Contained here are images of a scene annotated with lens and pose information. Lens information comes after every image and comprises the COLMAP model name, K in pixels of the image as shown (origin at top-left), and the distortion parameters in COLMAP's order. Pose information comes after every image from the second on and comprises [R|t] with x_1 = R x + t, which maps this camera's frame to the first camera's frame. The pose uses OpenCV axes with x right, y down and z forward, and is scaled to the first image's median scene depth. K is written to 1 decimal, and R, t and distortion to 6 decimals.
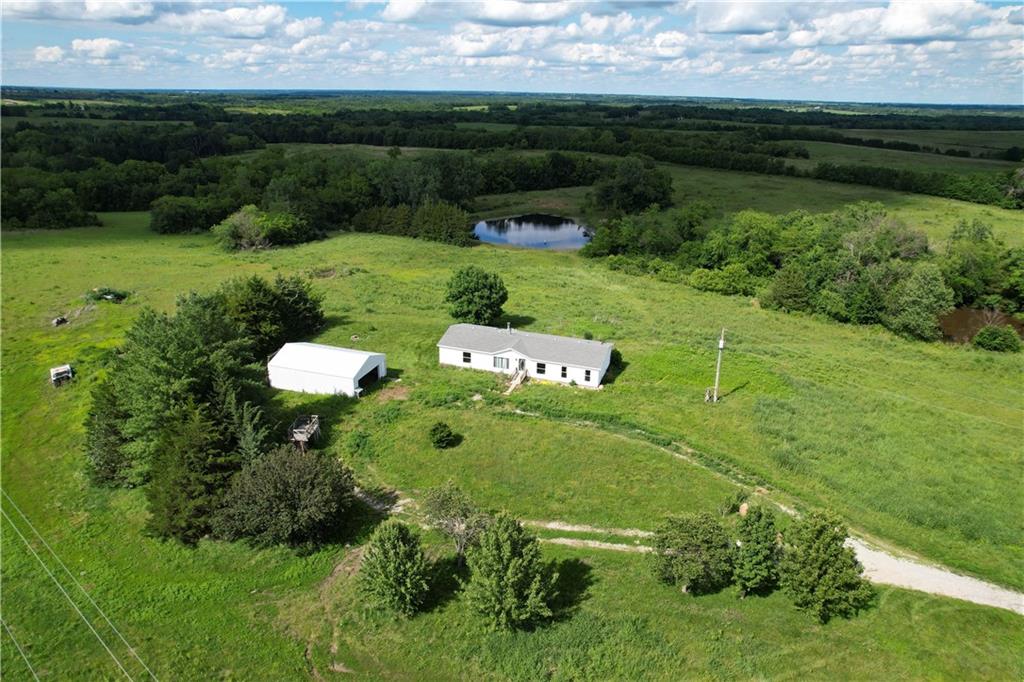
lens RADIAL K [[653.6, 0, 508.7], [0, 653.6, 343.3], [0, 0, 1]] dist [-0.078509, 0.070542]
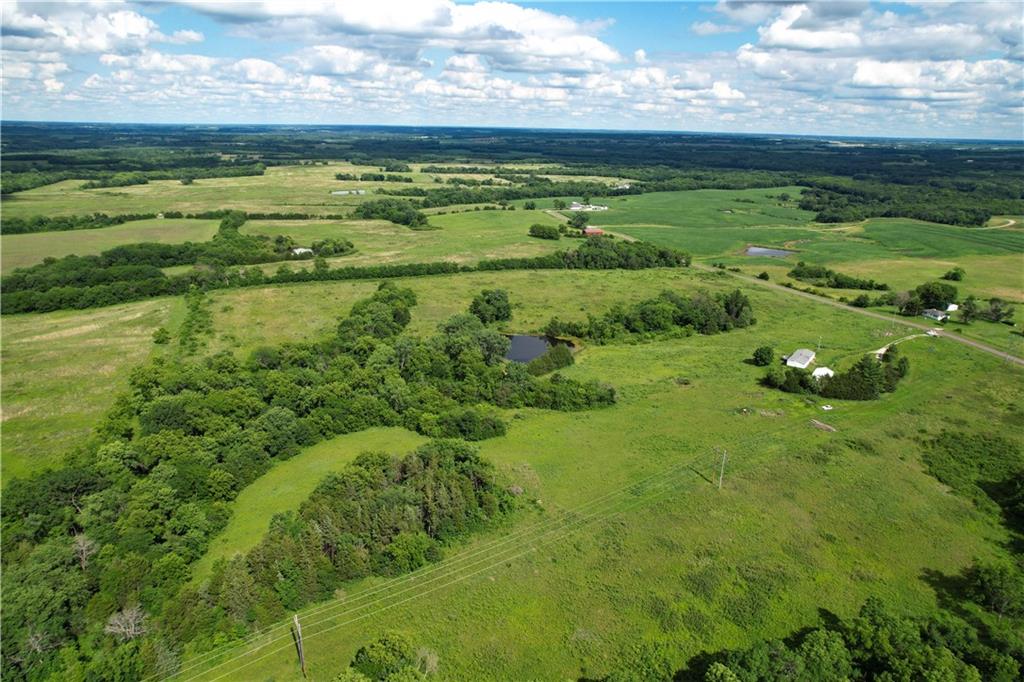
lens RADIAL K [[653.6, 0, 508.7], [0, 653.6, 343.3], [0, 0, 1]] dist [-0.078509, 0.070542]
pose [[0.313200, -0.316733, 0.895313, -3.025458], [0.334156, 0.919214, 0.208293, -1.117253], [-0.888957, 0.233937, 0.393736, 0.776971]]
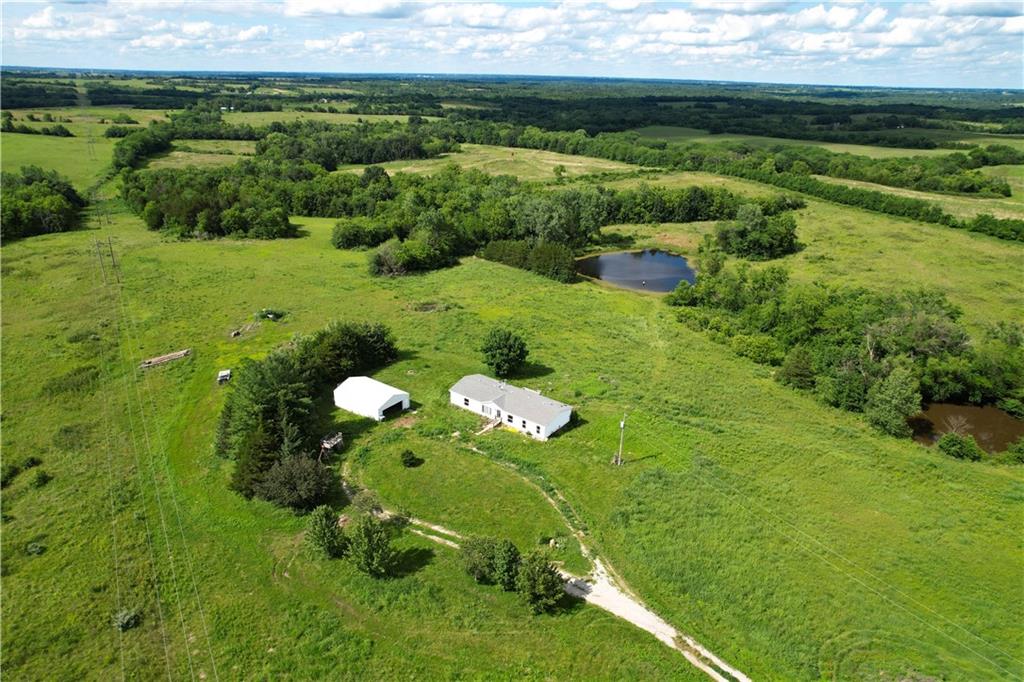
lens RADIAL K [[653.6, 0, 508.7], [0, 653.6, 343.3], [0, 0, 1]] dist [-0.078509, 0.070542]
pose [[0.952045, 0.120437, -0.281255, 0.306455], [-0.115306, 0.992721, 0.034786, -0.124452], [0.283397, -0.000687, 0.959002, -0.251431]]
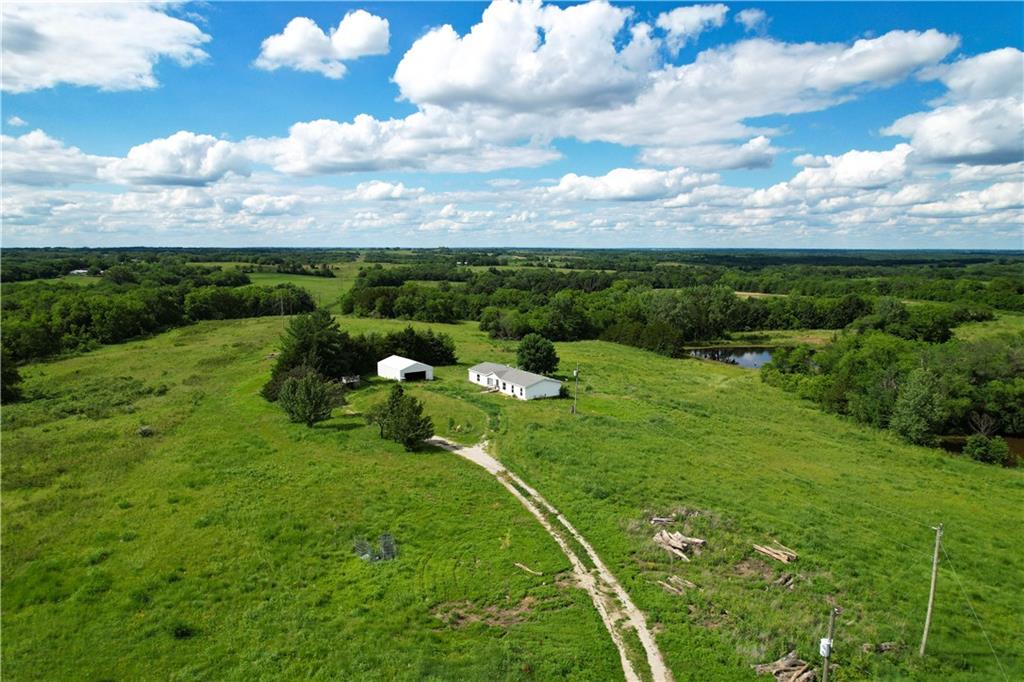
lens RADIAL K [[653.6, 0, 508.7], [0, 653.6, 343.3], [0, 0, 1]] dist [-0.078509, 0.070542]
pose [[0.791298, 0.074014, -0.606934, 0.734018], [-0.210827, 0.964798, -0.157214, 0.134512], [0.573933, 0.252361, 0.779047, -0.182480]]
